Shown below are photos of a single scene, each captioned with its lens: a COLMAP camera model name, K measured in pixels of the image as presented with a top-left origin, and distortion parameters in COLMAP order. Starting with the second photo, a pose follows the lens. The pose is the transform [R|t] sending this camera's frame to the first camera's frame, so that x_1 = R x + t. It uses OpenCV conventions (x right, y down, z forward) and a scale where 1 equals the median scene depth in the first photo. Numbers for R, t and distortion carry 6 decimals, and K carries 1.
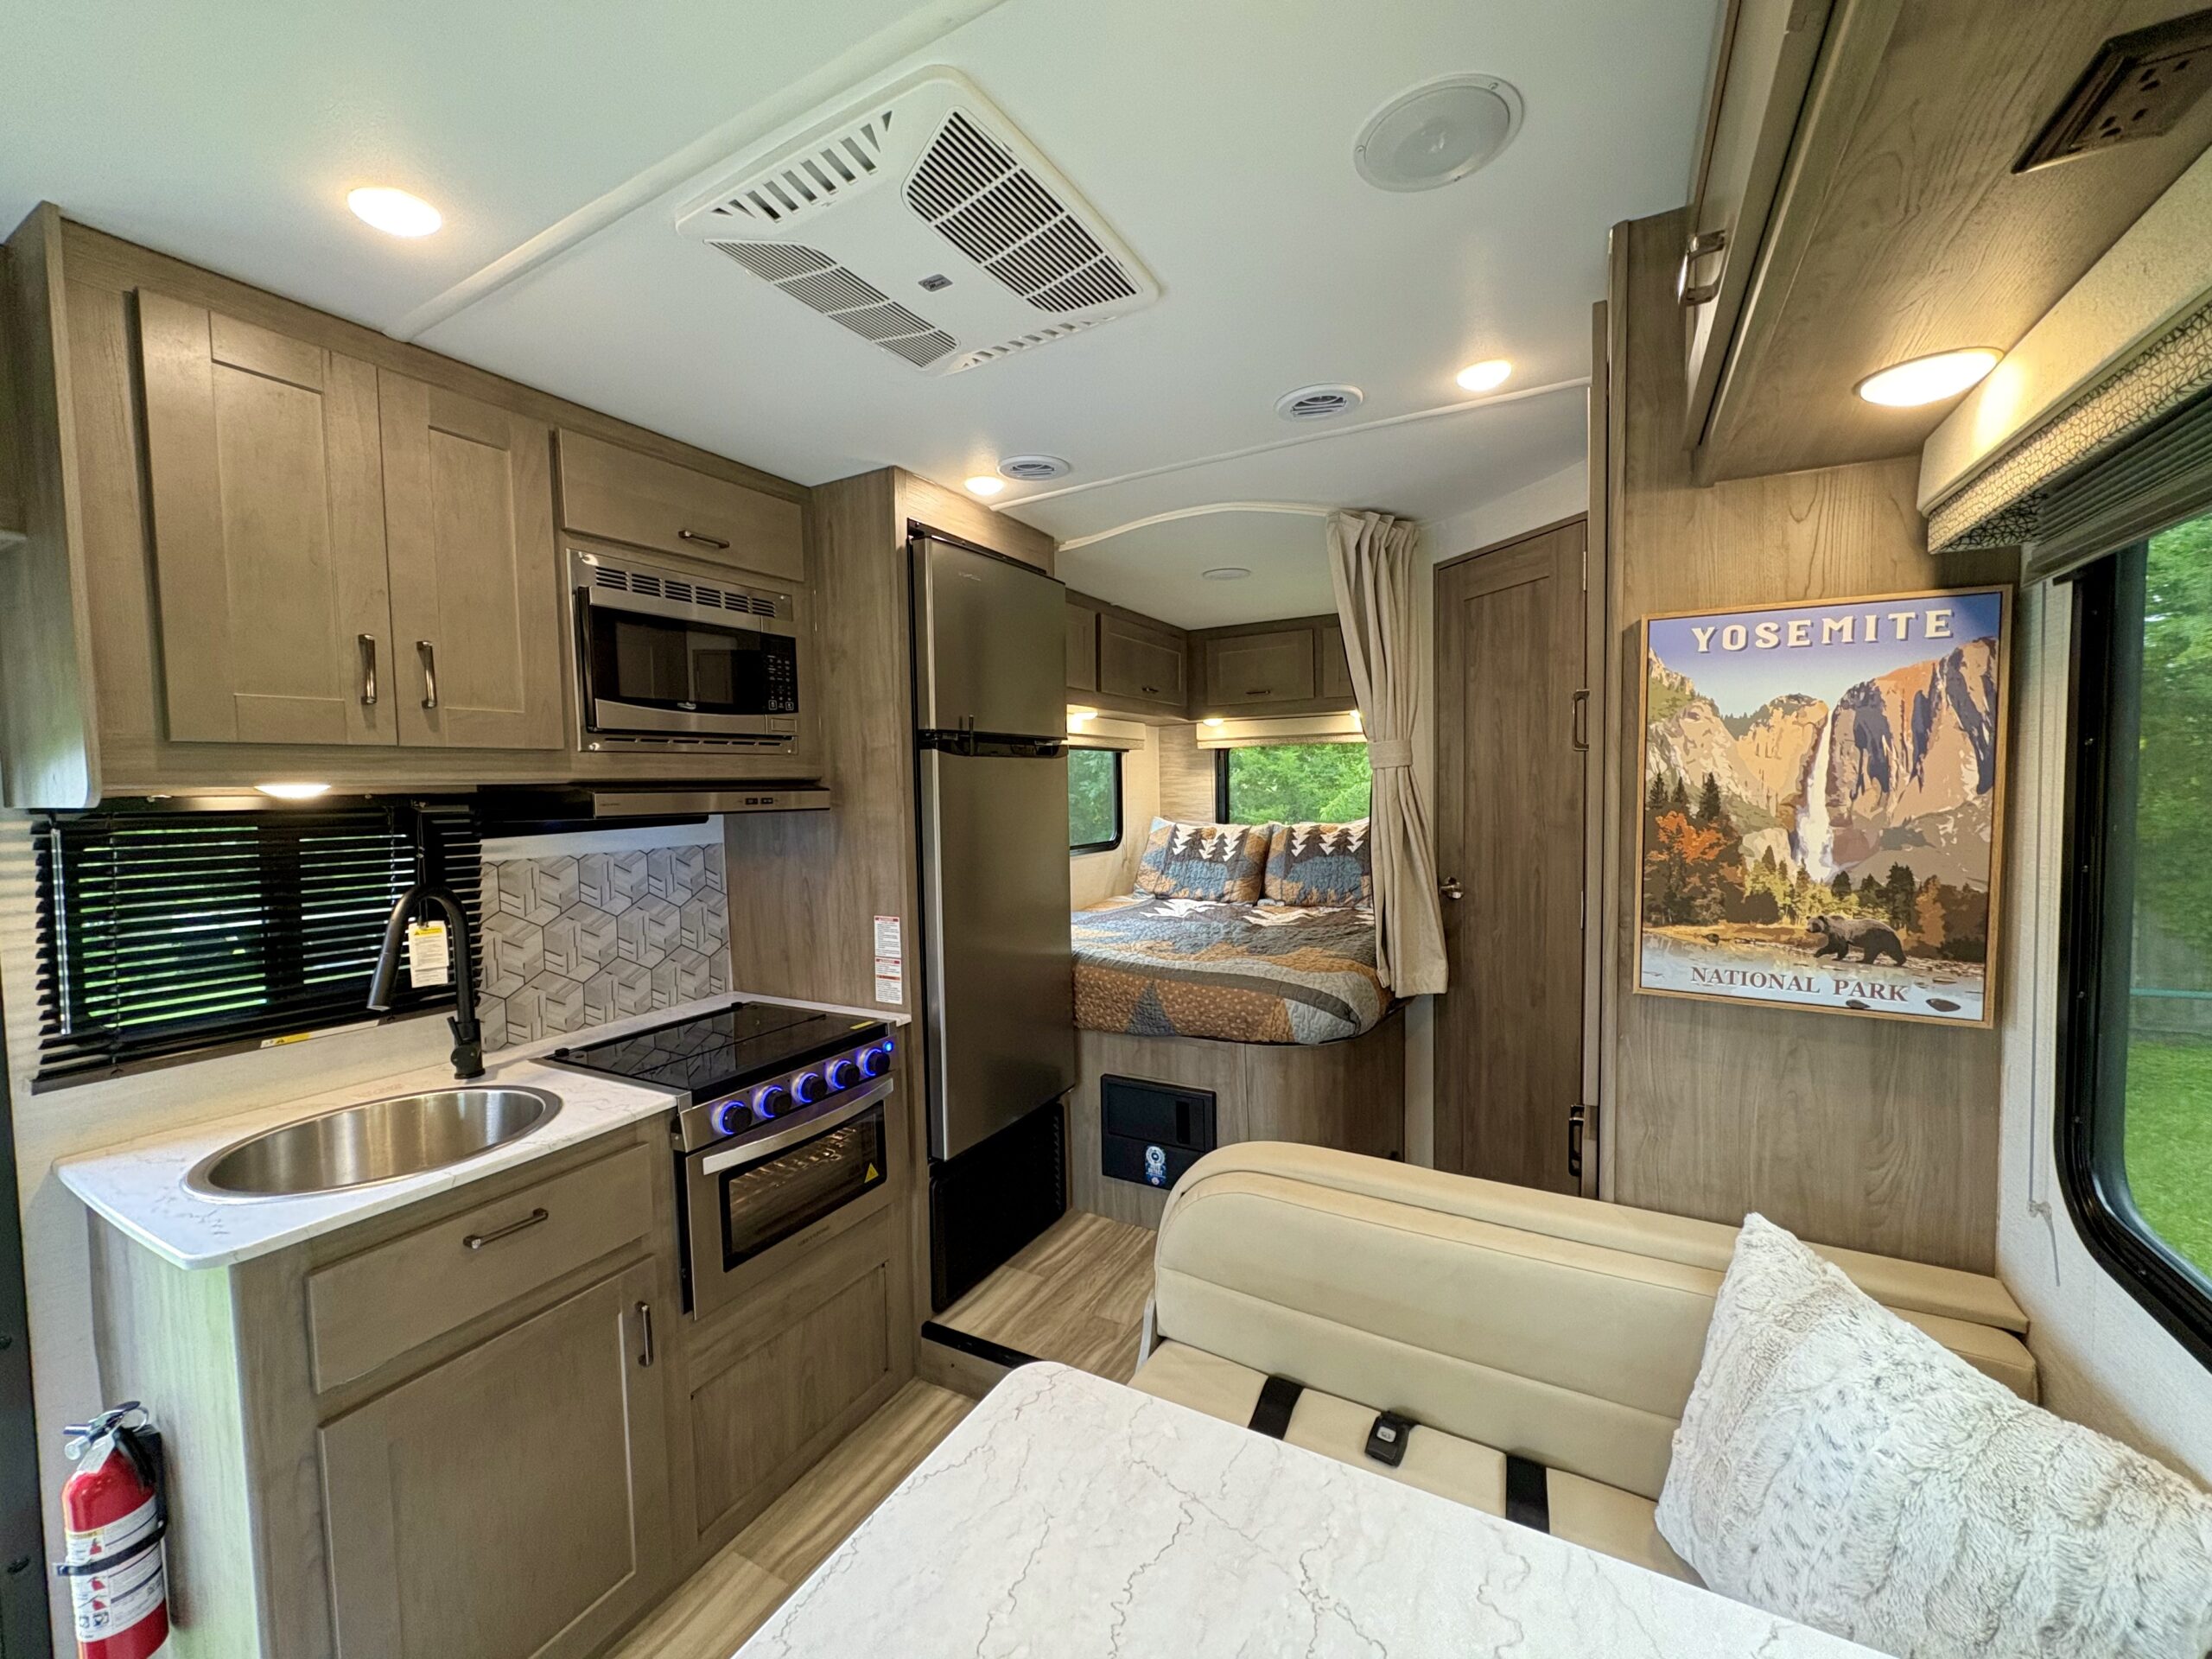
lens RADIAL K [[876.7, 0, 1107.6], [0, 876.7, 826.8], [0, 0, 1]] dist [-0.001929, 0.000497]
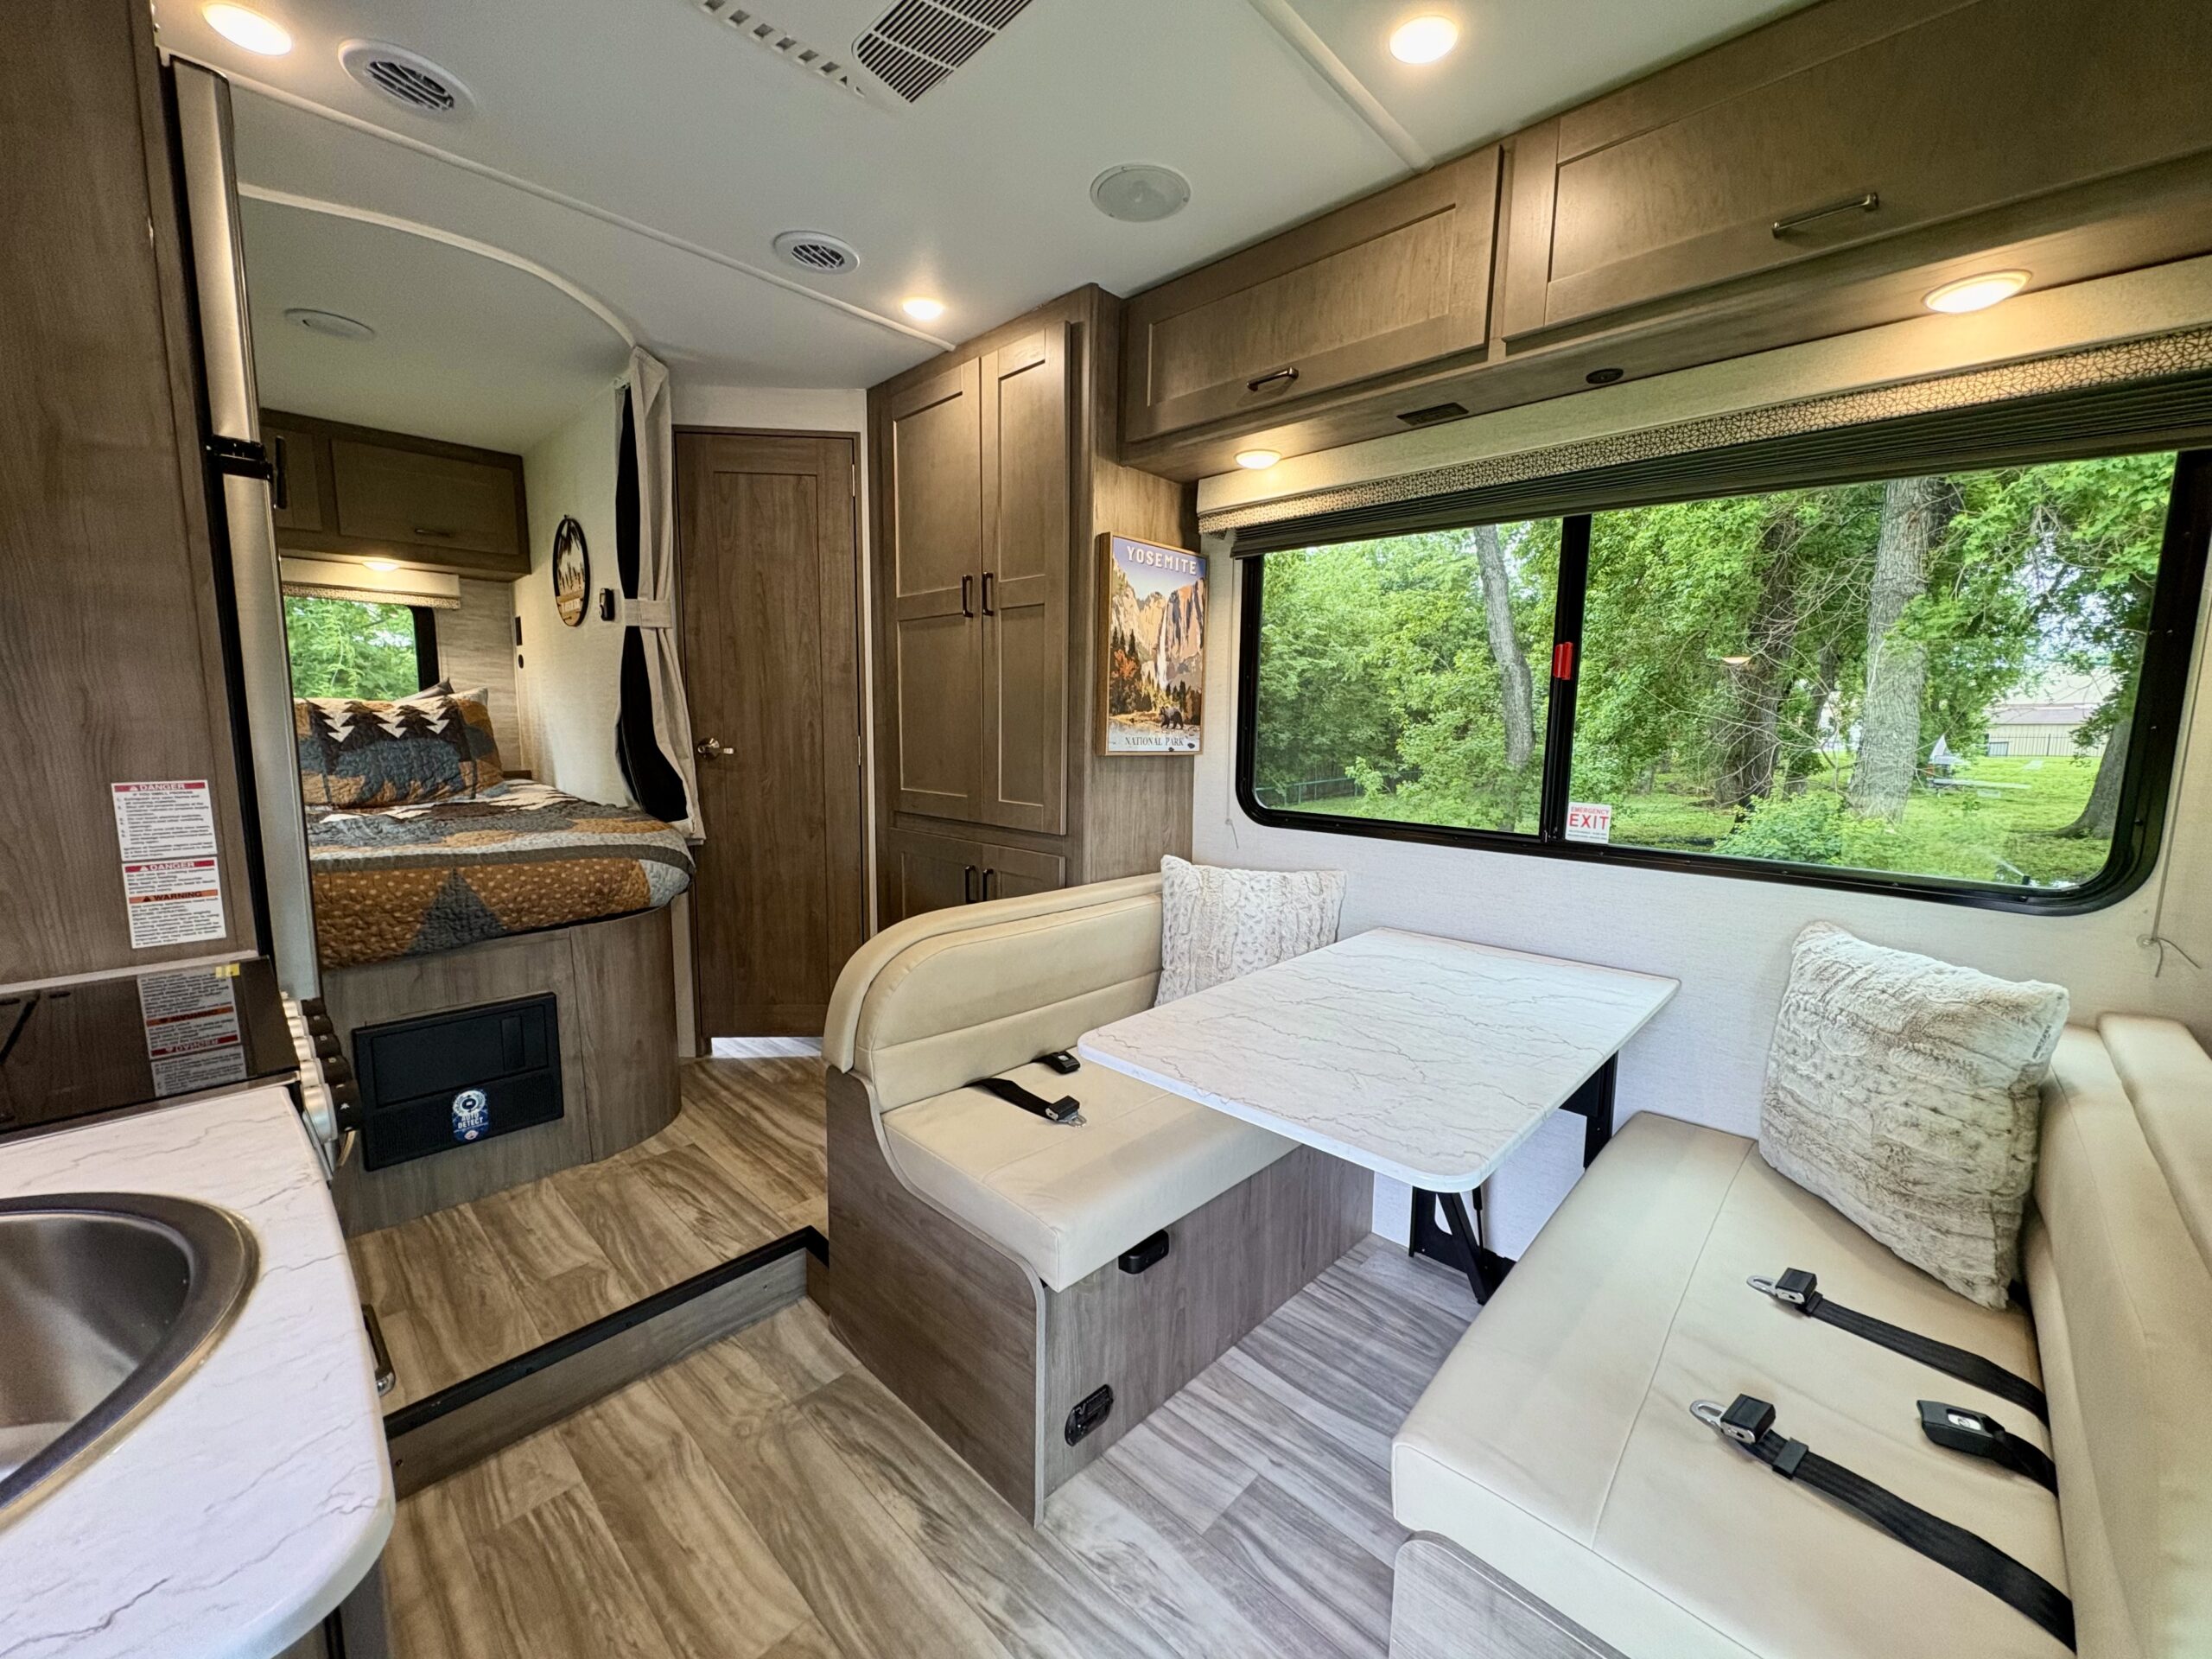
lens RADIAL K [[876.7, 0, 1108.6], [0, 876.7, 827.6], [0, 0, 1]] dist [-0.001929, 0.000497]
pose [[0.255978, -0.097996, 0.961703, -0.804859], [0.029888, 0.995175, 0.093451, 0.127913], [-0.966221, 0.004822, 0.257671, 0.412647]]
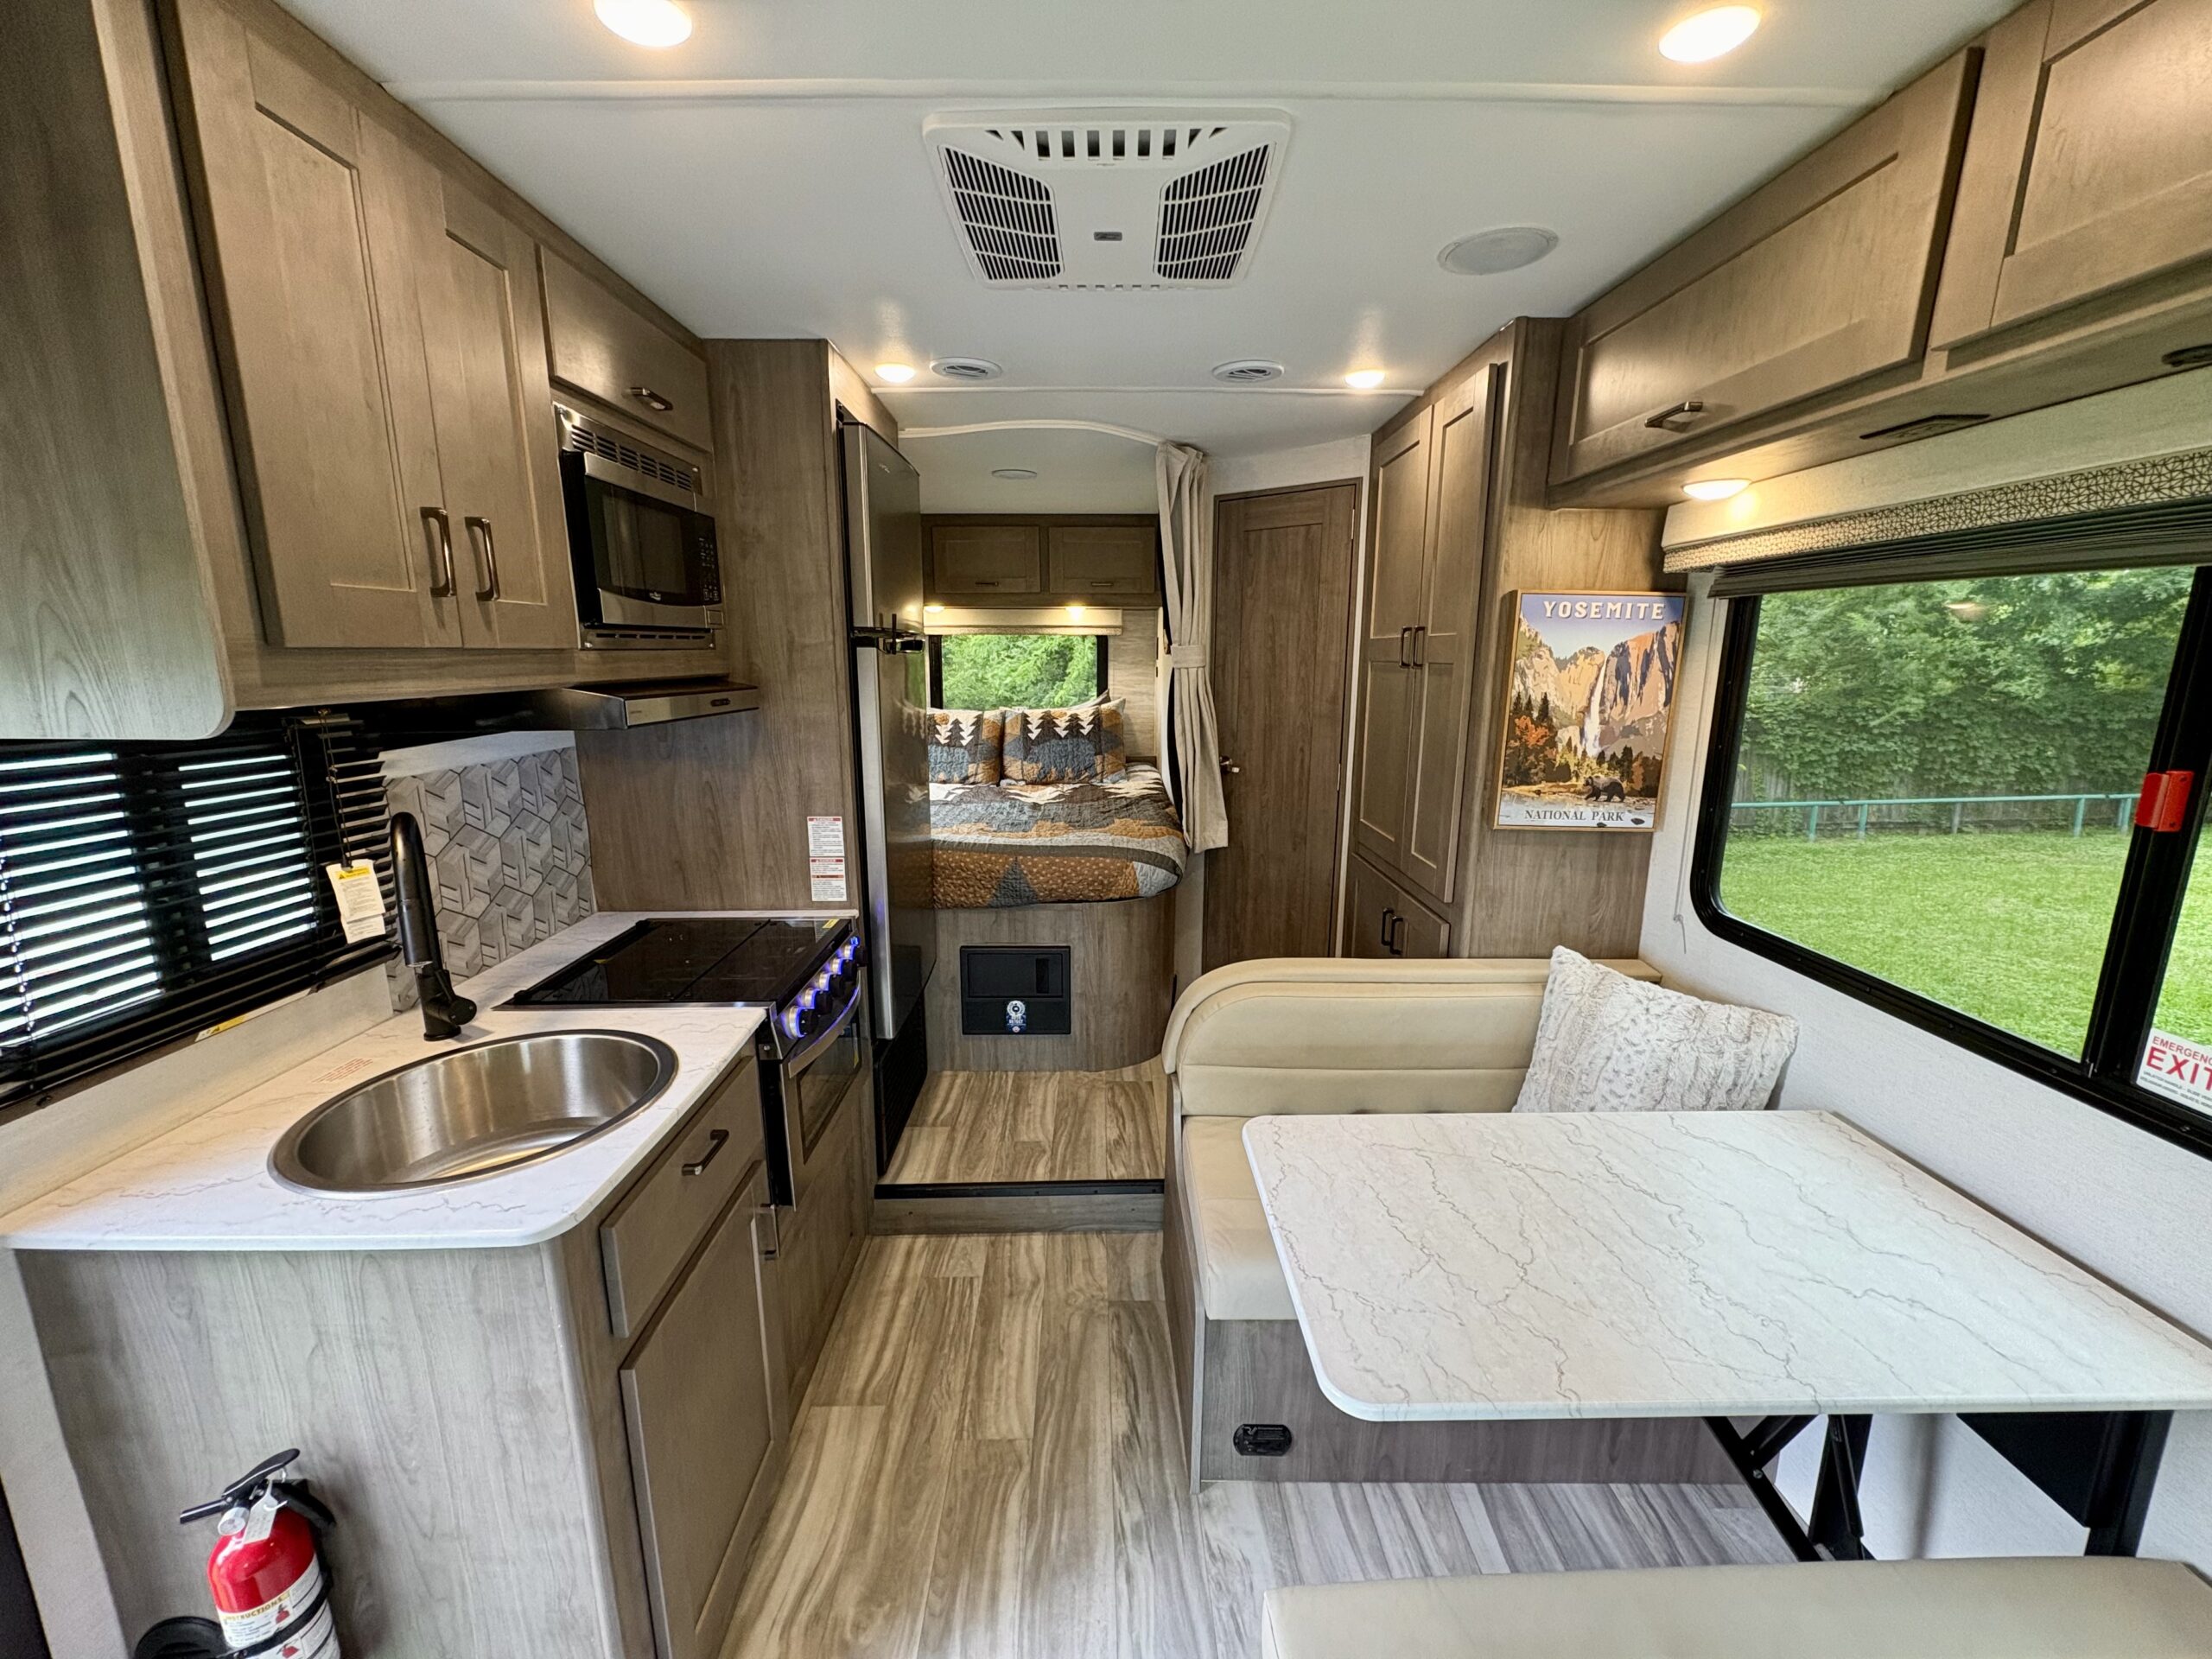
lens RADIAL K [[876.7, 0, 1106.5], [0, 876.7, 827.4], [0, 0, 1]] dist [-0.001929, 0.000497]
pose [[0.867253, -0.075227, 0.492152, -0.609937], [0.004299, 0.989614, 0.143689, -0.035950], [-0.497850, -0.122499, 0.858568, -0.023177]]
